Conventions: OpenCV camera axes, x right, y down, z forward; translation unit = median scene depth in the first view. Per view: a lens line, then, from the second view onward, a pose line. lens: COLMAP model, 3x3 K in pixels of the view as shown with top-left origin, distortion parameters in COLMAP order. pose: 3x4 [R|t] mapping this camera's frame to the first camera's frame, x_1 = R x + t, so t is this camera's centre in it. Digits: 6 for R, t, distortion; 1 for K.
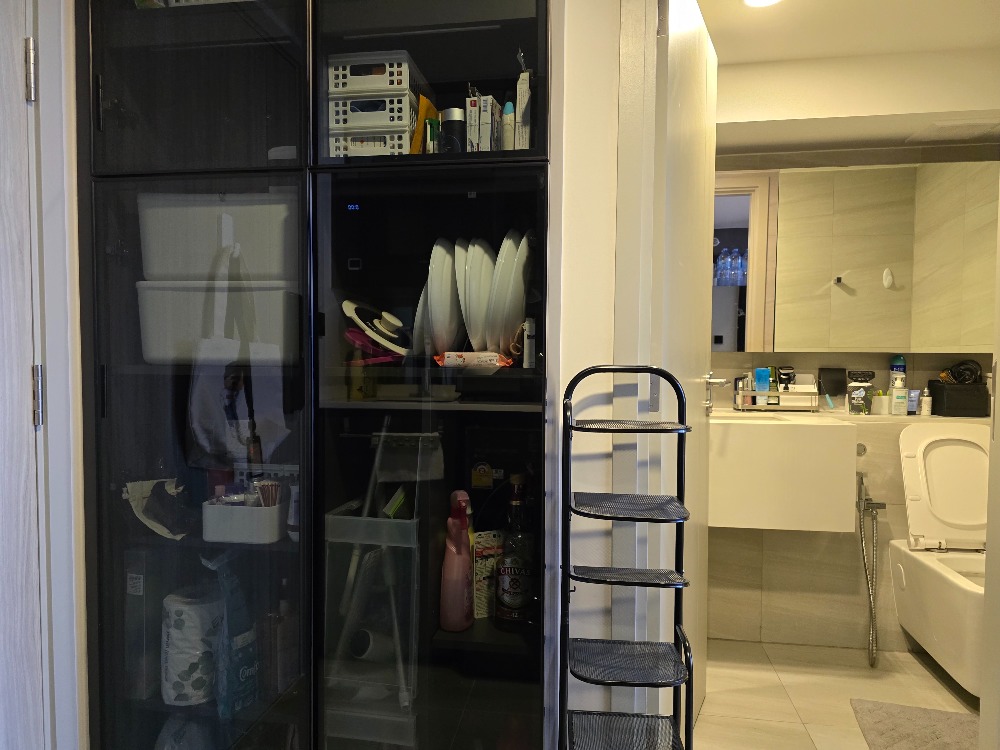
lens RADIAL K [[688.8, 0, 496.6], [0, 688.8, 389.6], [0, 0, 1]] dist [0.059387, -0.065267]
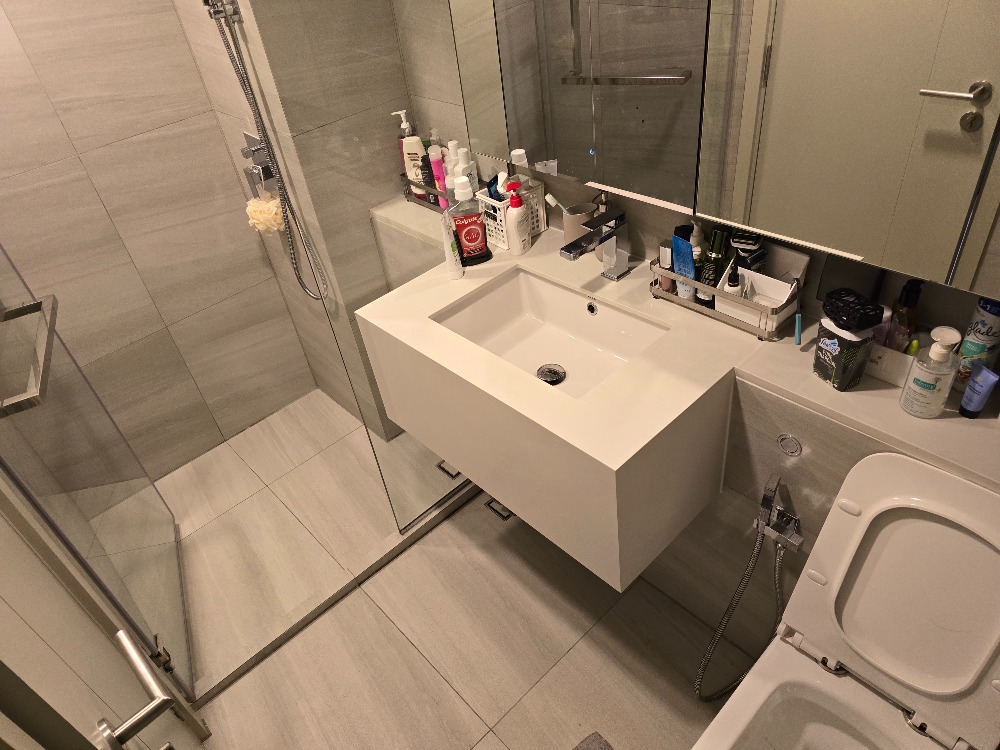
lens RADIAL K [[688.8, 0, 496.6], [0, 688.8, 389.6], [0, 0, 1]] dist [0.059387, -0.065267]
pose [[0.776658, 0.310222, -0.548237, 0.590593], [0.104311, 0.794973, 0.597610, -0.259162], [0.621225, -0.521326, 0.585062, 0.563531]]
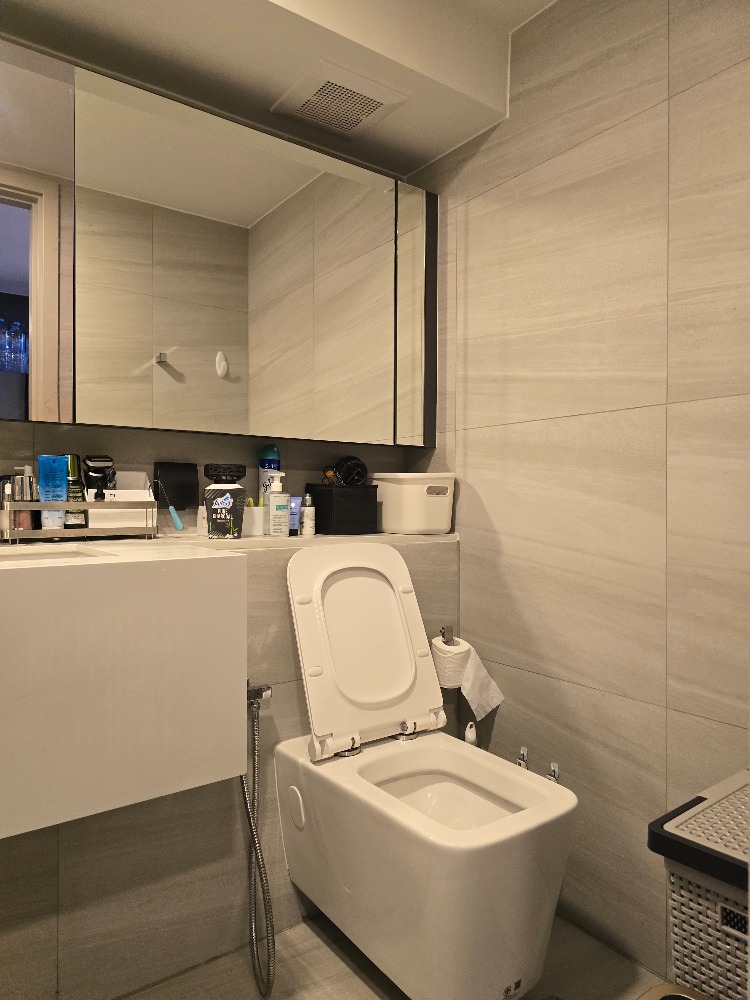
lens RADIAL K [[688.8, 0, 375.0], [0, 688.8, 500.0], [0, 0, 1]] dist [0.059387, -0.065267]
pose [[0.704936, -0.003949, 0.709260, 0.191823], [0.032806, 0.999096, -0.027043, 0.022990], [-0.708511, 0.042331, 0.704429, 0.484939]]
